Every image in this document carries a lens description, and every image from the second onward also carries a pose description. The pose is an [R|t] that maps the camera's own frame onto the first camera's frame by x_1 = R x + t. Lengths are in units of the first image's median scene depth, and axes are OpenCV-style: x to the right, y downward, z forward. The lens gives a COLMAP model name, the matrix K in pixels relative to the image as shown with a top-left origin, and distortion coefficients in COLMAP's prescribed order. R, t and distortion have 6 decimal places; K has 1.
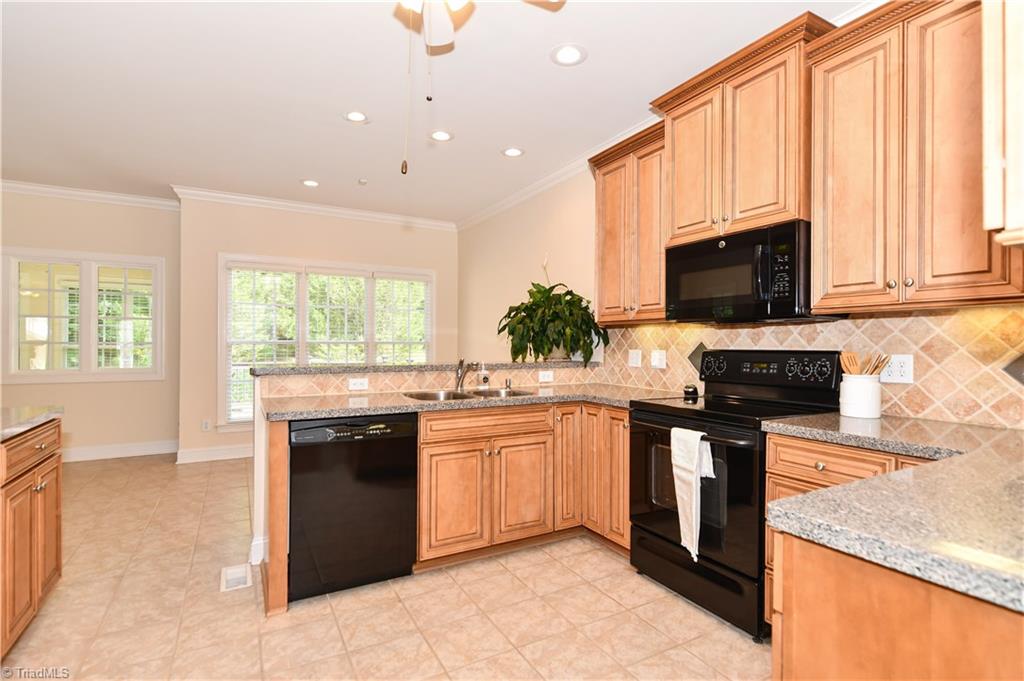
lens RADIAL K [[497.8, 0, 510.1], [0, 497.8, 345.1], [0, 0, 1]] dist [0.013793, -0.007645]
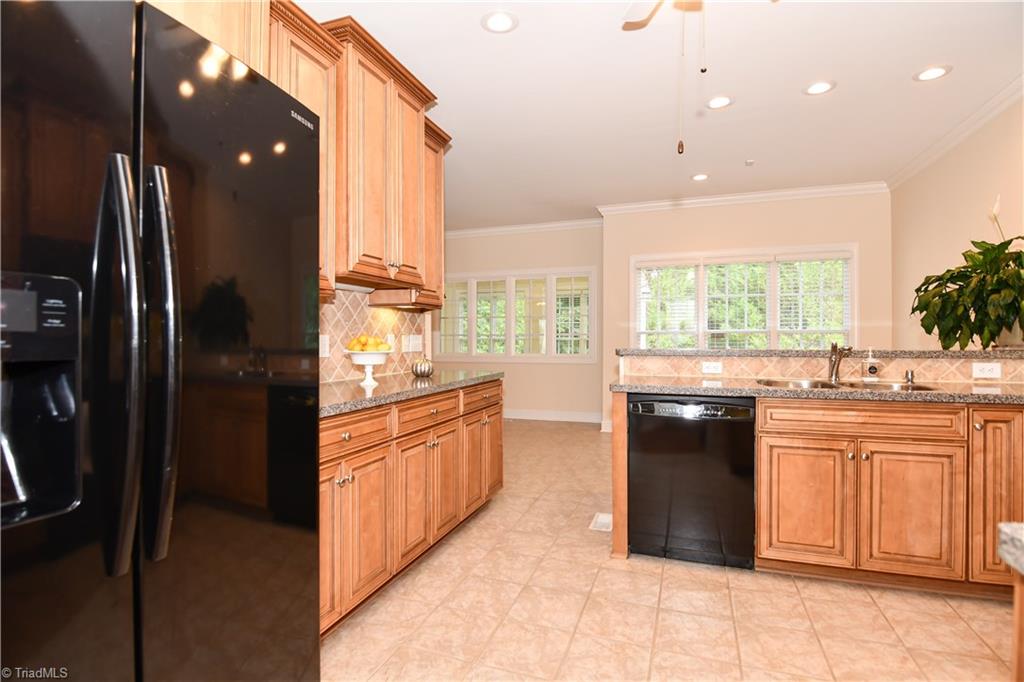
lens RADIAL K [[497.8, 0, 512.2], [0, 497.8, 341.0], [0, 0, 1]] dist [0.013793, -0.007645]
pose [[0.670579, -0.000354, -0.741838, 0.193716], [0.000977, 0.999999, 0.000405, 0.026621], [0.741837, -0.000996, 0.670579, 0.029943]]
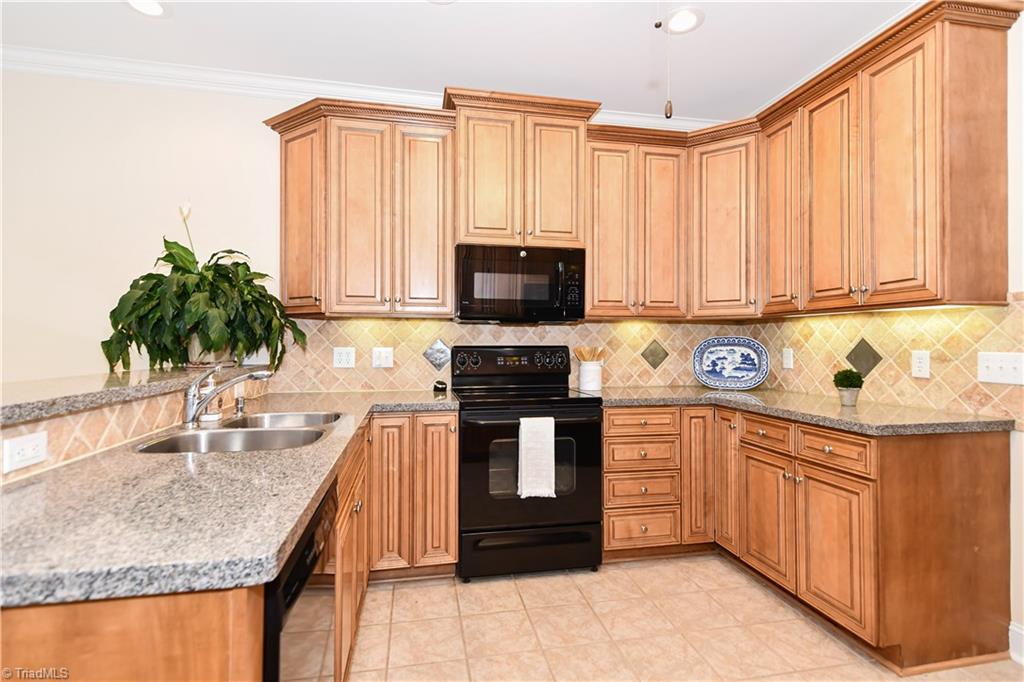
lens RADIAL K [[497.8, 0, 511.8], [0, 497.8, 337.5], [0, 0, 1]] dist [0.013793, -0.007645]
pose [[0.293788, 0.006130, 0.955851, -0.589538], [0.000578, 0.999978, -0.006591, -0.001920], [-0.955870, 0.002489, 0.293778, 0.600791]]
